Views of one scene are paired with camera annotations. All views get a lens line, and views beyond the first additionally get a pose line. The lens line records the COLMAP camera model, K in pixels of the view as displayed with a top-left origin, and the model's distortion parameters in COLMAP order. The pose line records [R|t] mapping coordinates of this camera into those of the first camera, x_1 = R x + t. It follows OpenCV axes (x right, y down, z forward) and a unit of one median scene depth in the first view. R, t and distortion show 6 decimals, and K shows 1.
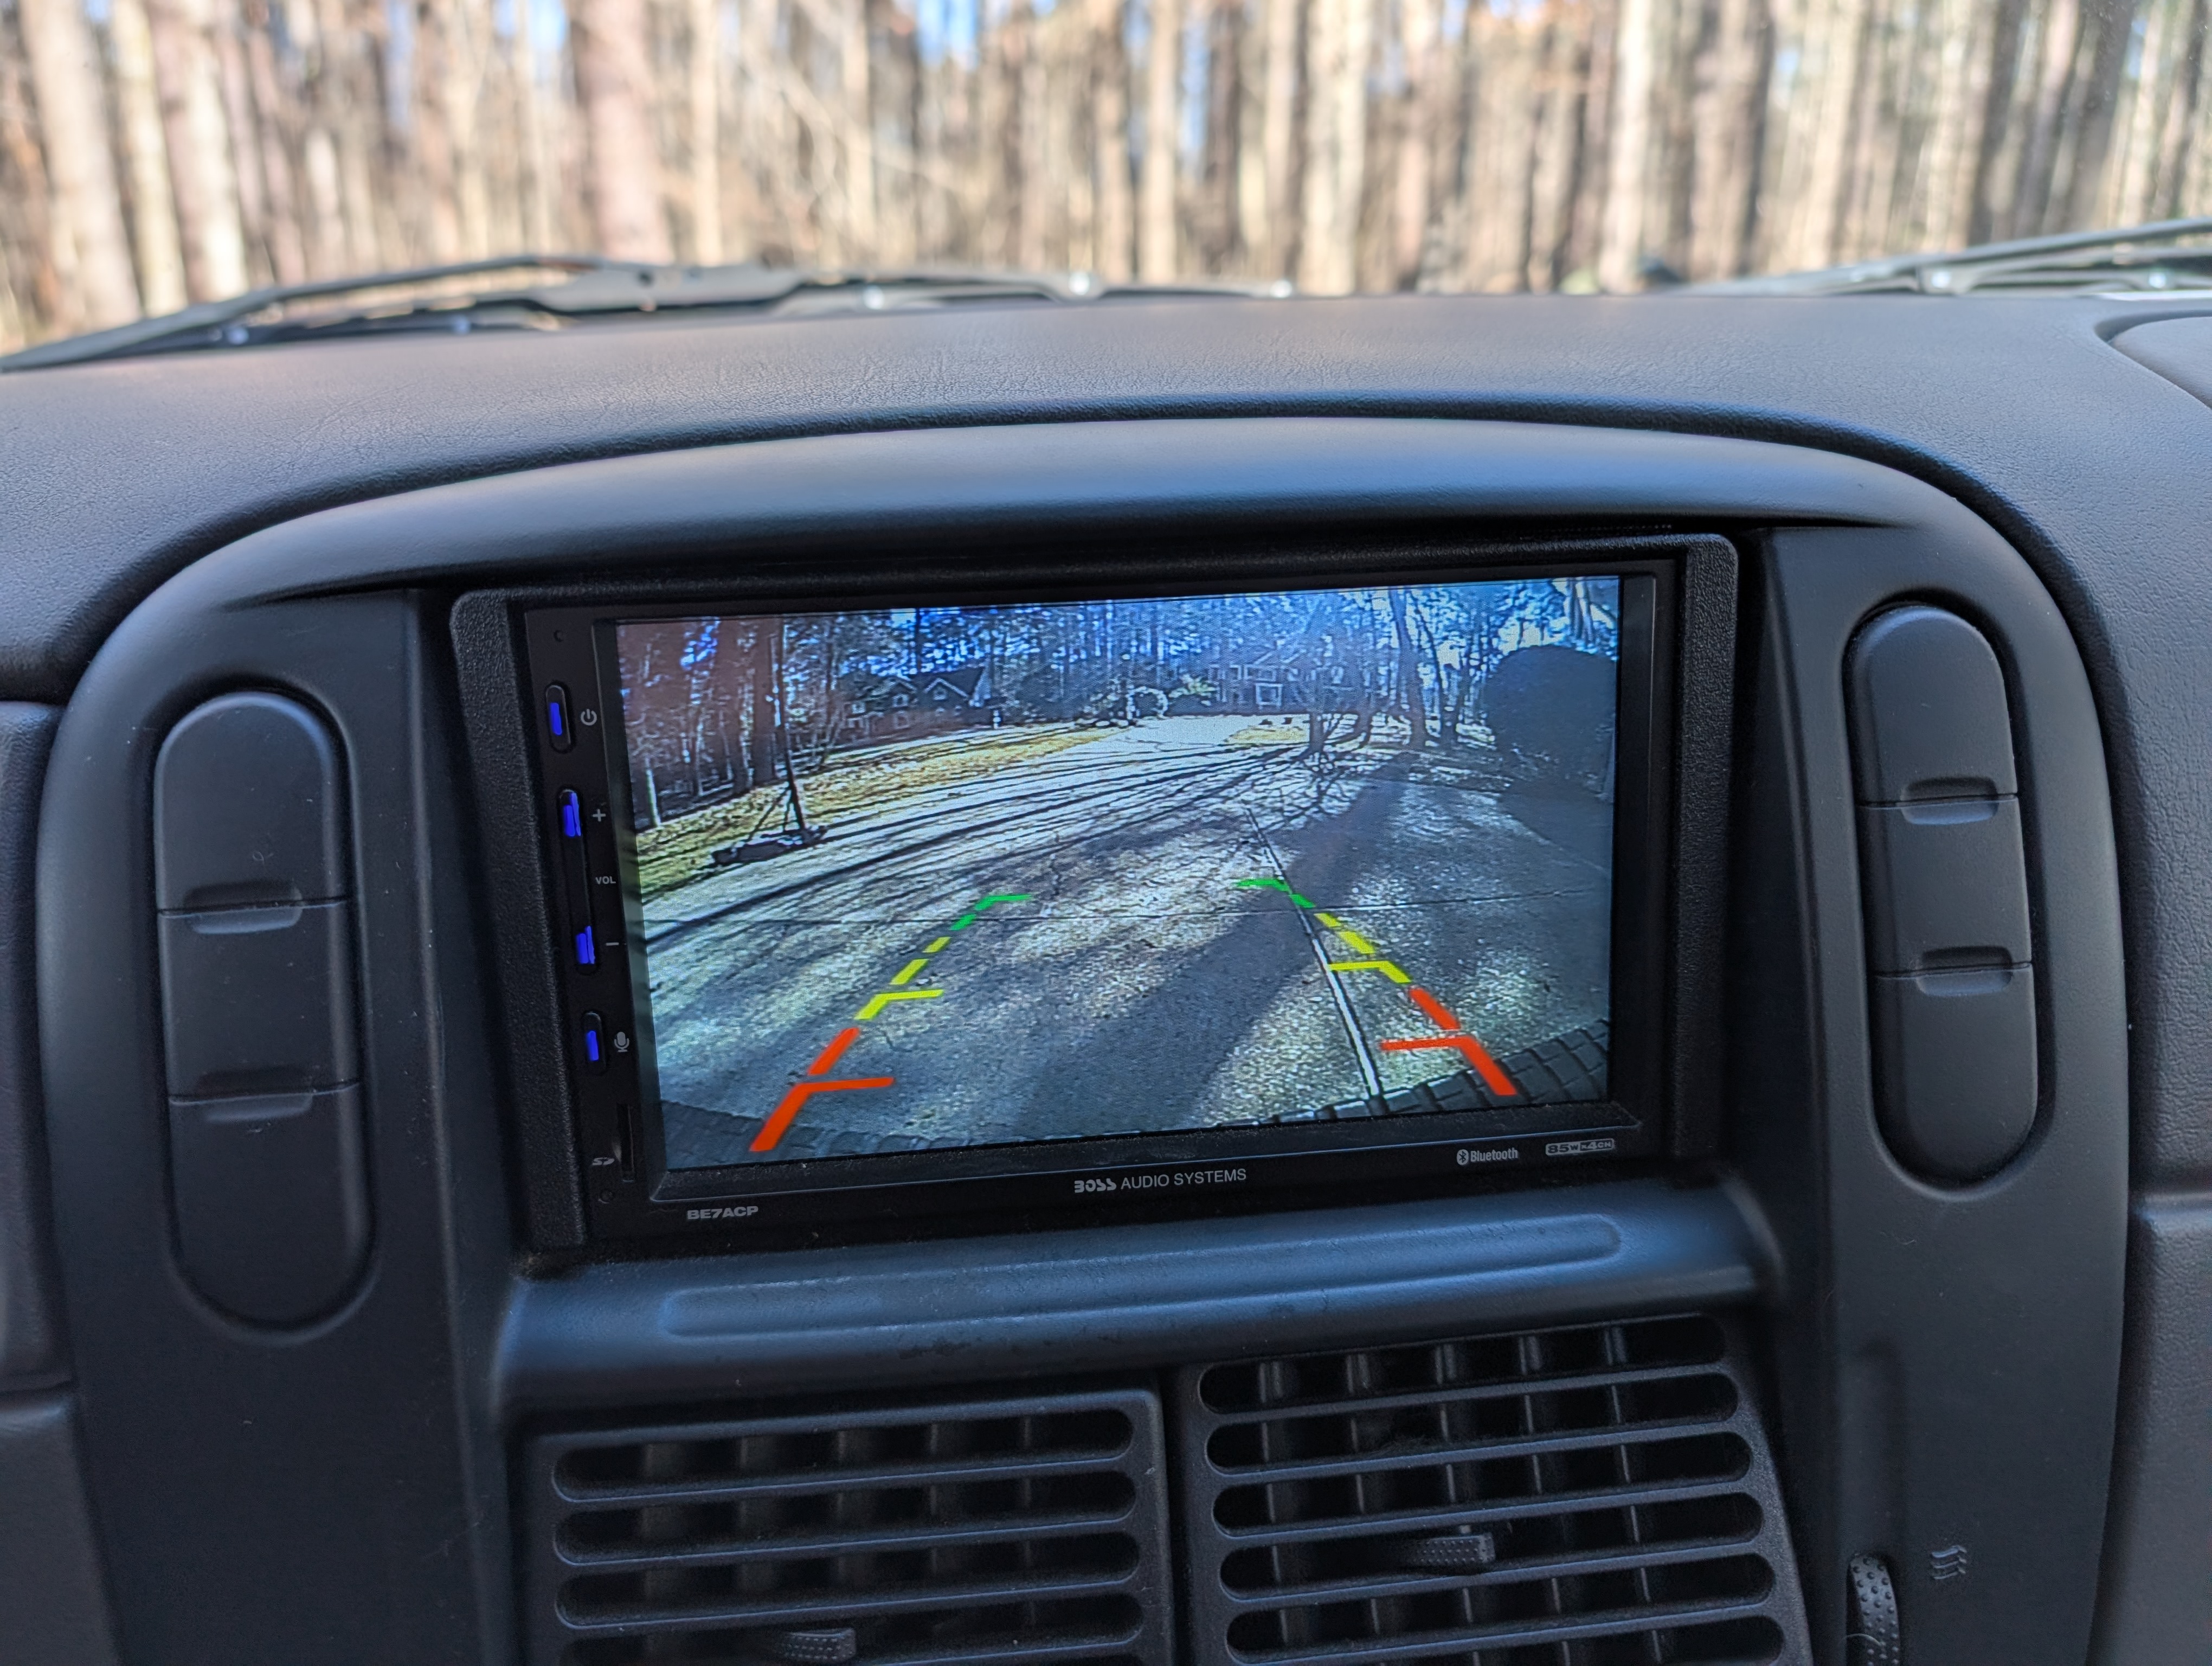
lens RADIAL K [[1562.3, 0, 1103.6], [0, 1562.3, 832.2], [0, 0, 1]] dist [-0.014037, -0.001026]
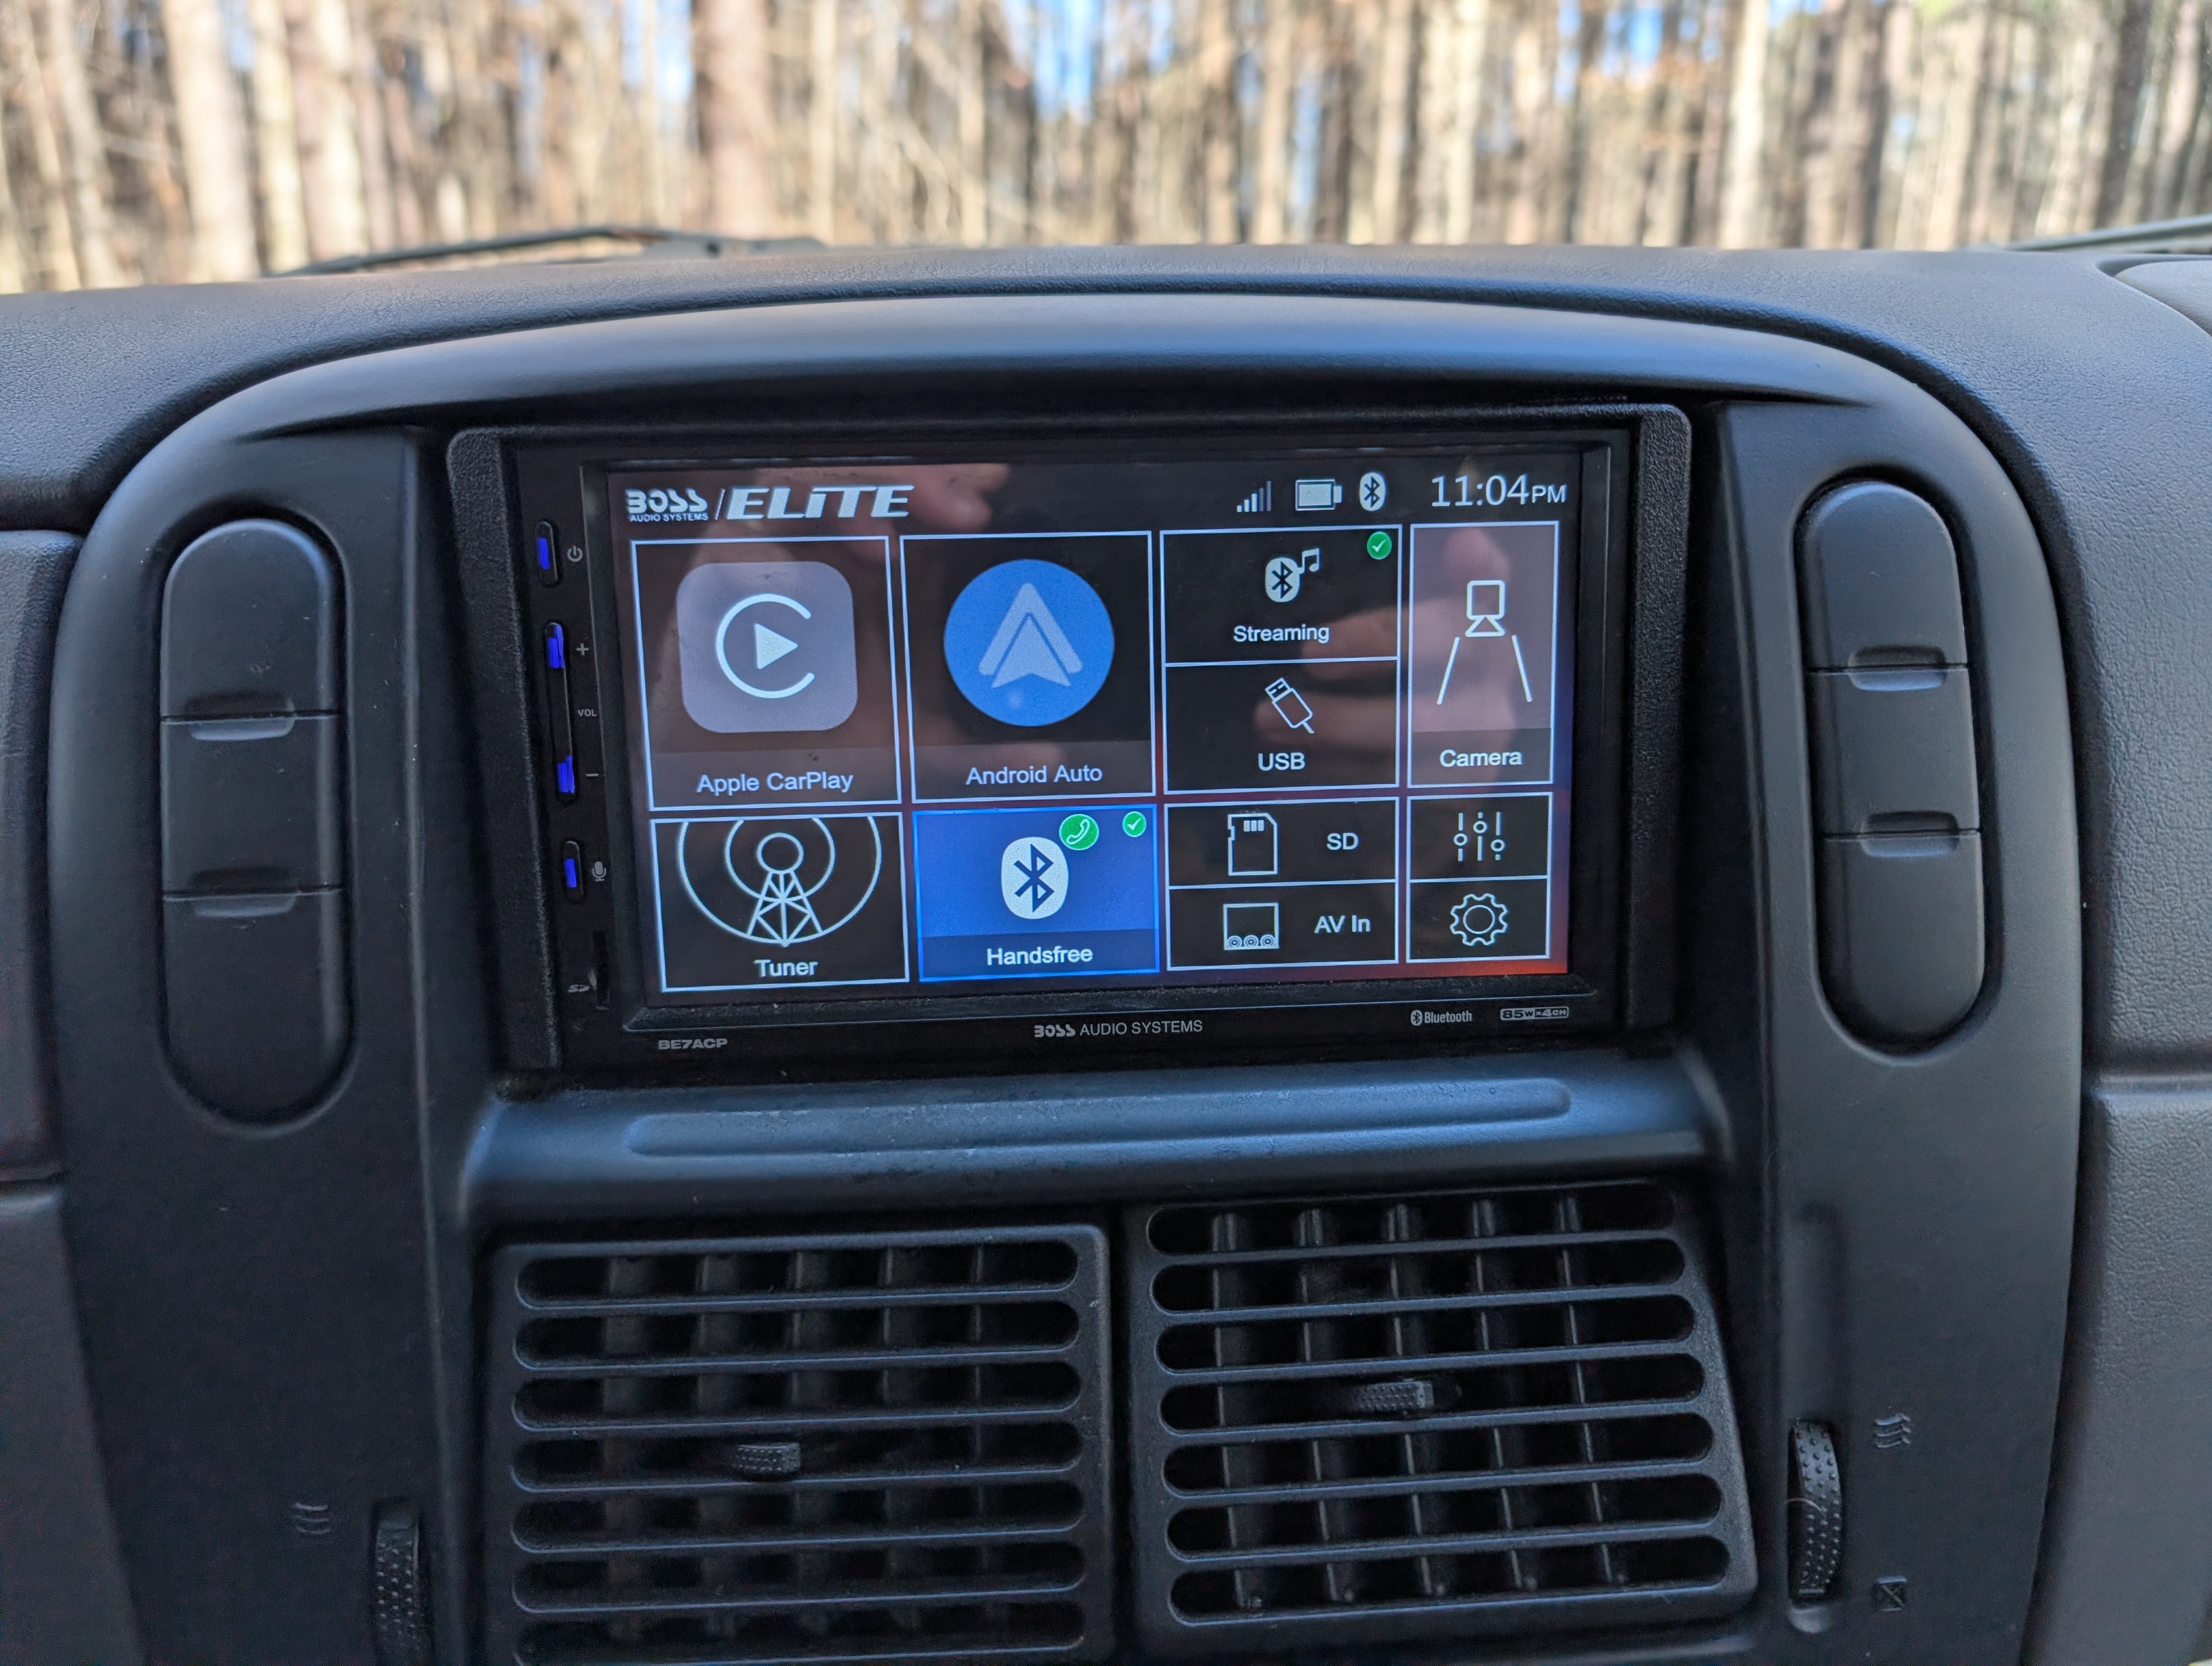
lens RADIAL K [[1562.3, 0, 1151.6], [0, 1562.3, 844.6], [0, 0, 1]] dist [-0.014037, -0.001026]
pose [[0.999169, 0.024706, -0.032423, 0.090029], [-0.025520, 0.999364, -0.024917, 0.129181], [0.031787, 0.025723, 0.999164, -0.028038]]
